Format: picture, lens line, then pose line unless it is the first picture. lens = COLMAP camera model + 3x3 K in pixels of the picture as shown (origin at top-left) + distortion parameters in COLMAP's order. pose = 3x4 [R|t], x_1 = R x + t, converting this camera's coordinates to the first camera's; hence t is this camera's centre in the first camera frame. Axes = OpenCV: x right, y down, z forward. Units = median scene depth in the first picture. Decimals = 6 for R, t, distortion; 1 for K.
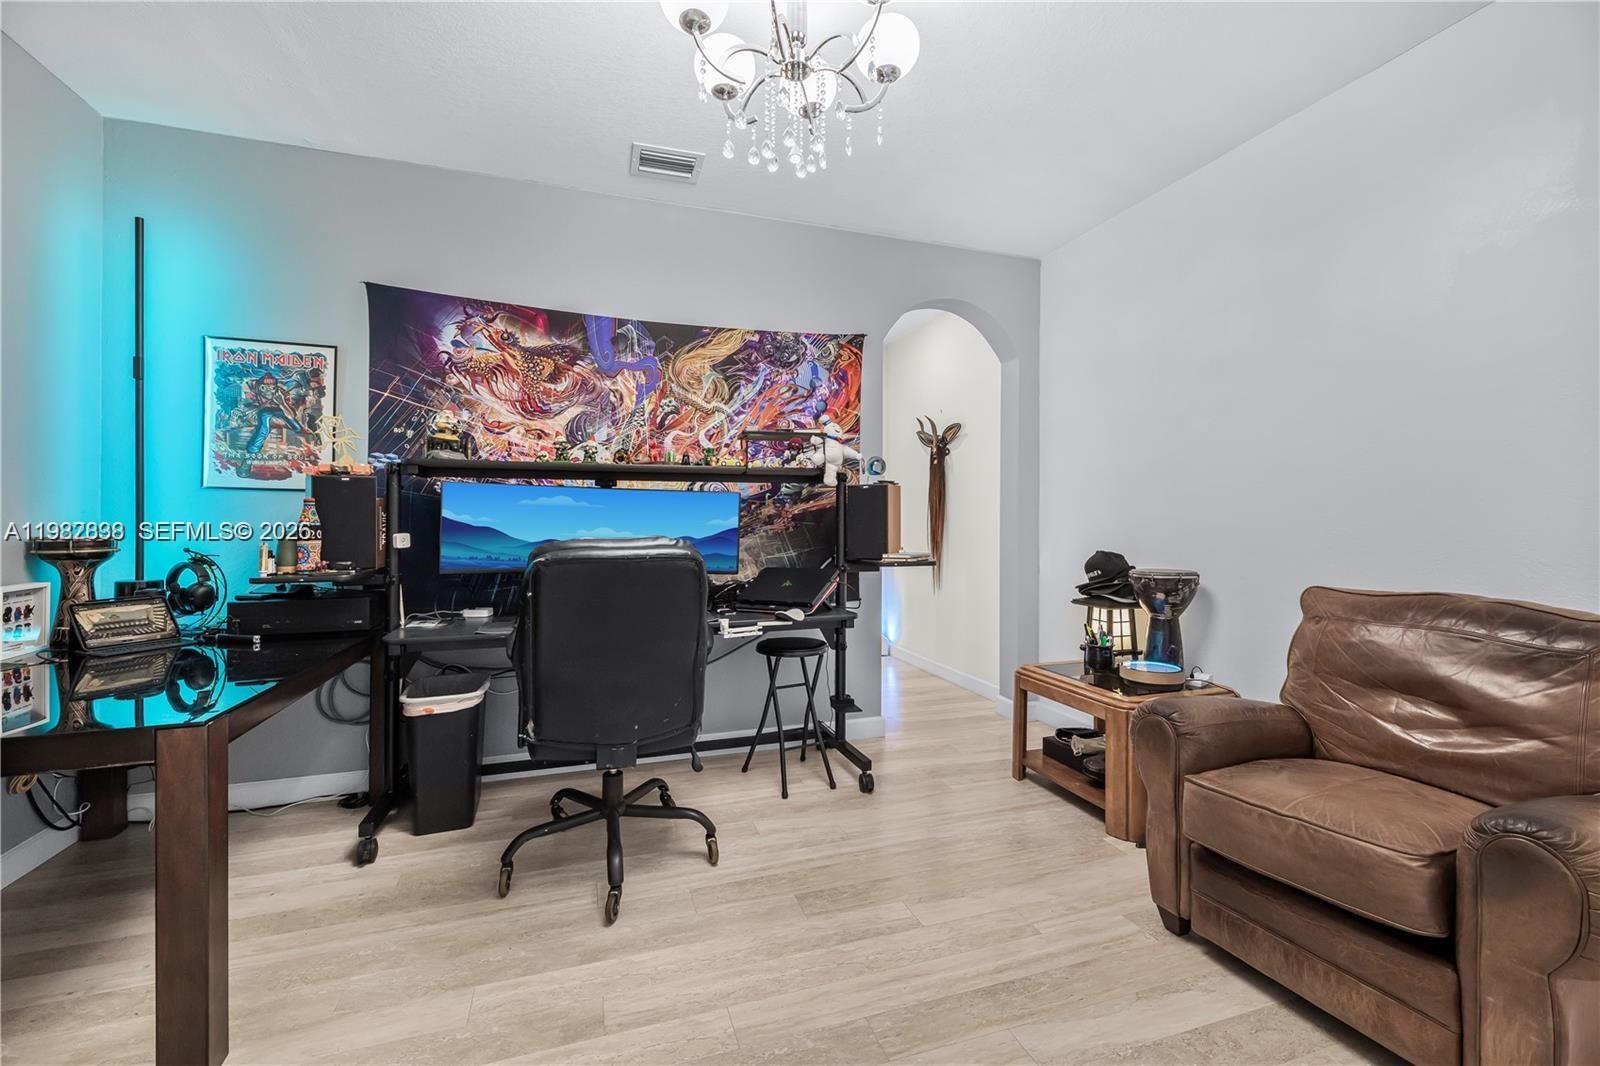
lens RADIAL K [[665.9, 0, 799.7], [0, 665.9, 522.1], [0, 0, 1]] dist [0.003442, -0.000485]
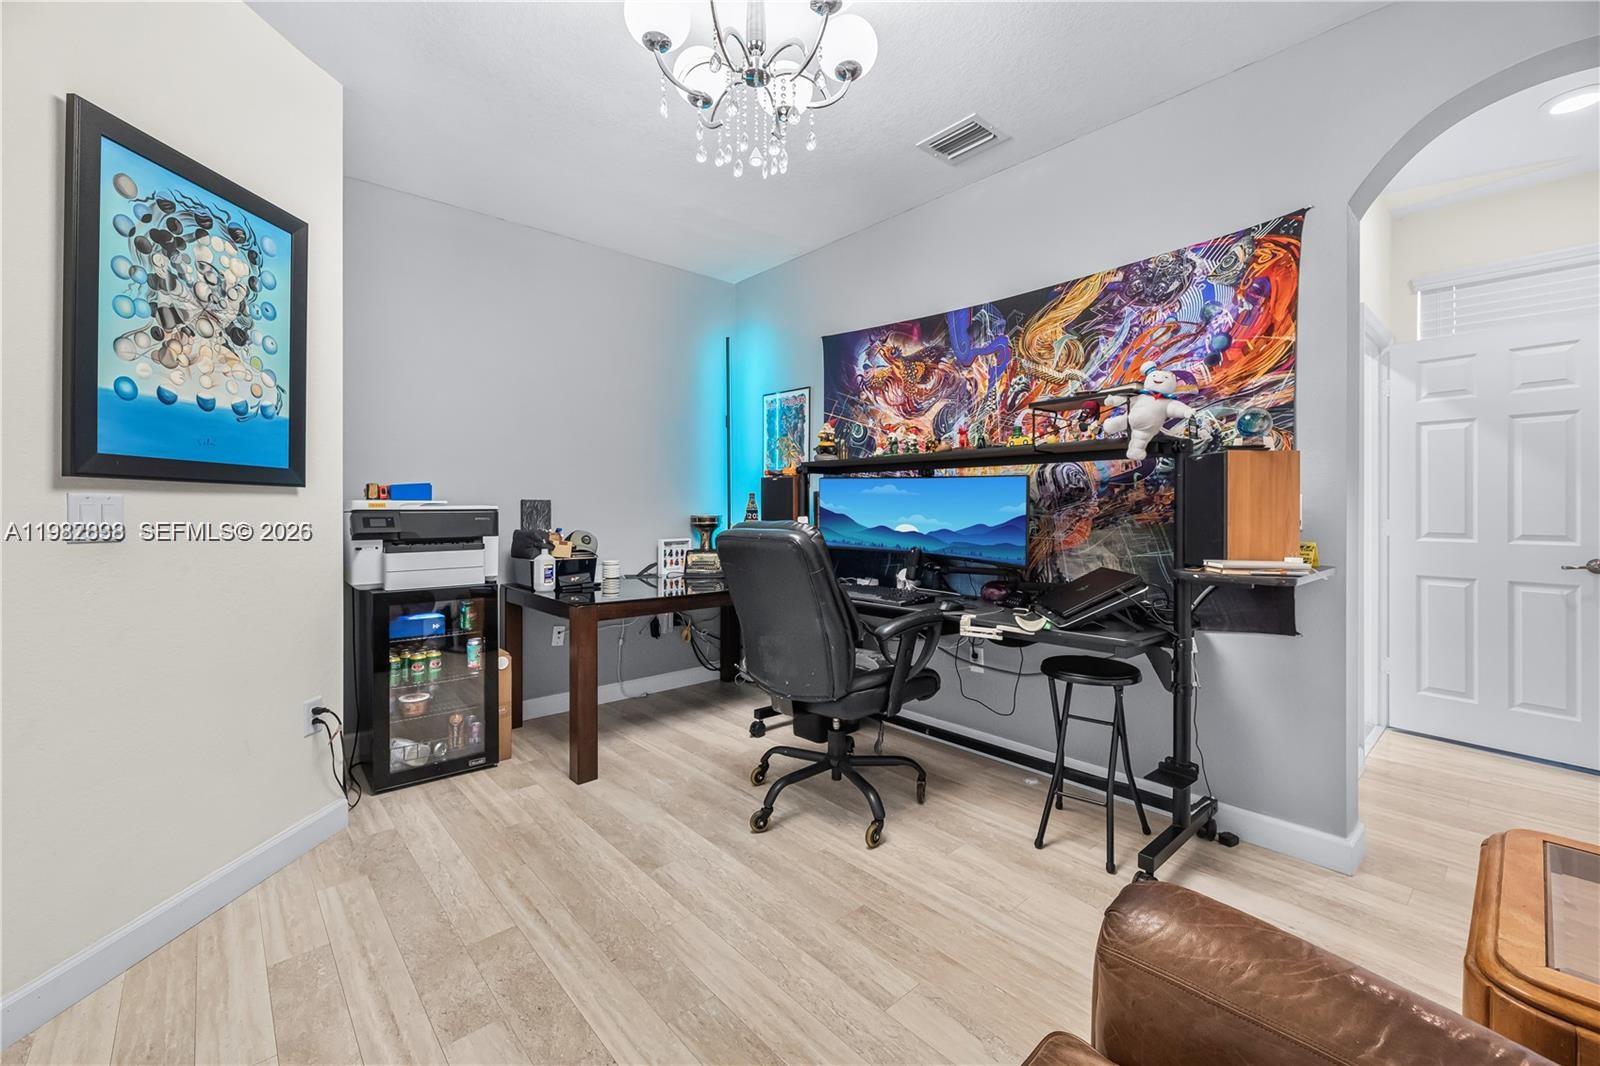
lens RADIAL K [[665.9, 0, 794.7], [0, 665.9, 508.6], [0, 0, 1]] dist [0.003442, -0.000485]
pose [[0.388347, 0.003089, -0.921508, 0.558048], [-0.004857, 0.999987, 0.001306, -0.000903], [0.921500, 0.003968, 0.388357, 0.368363]]
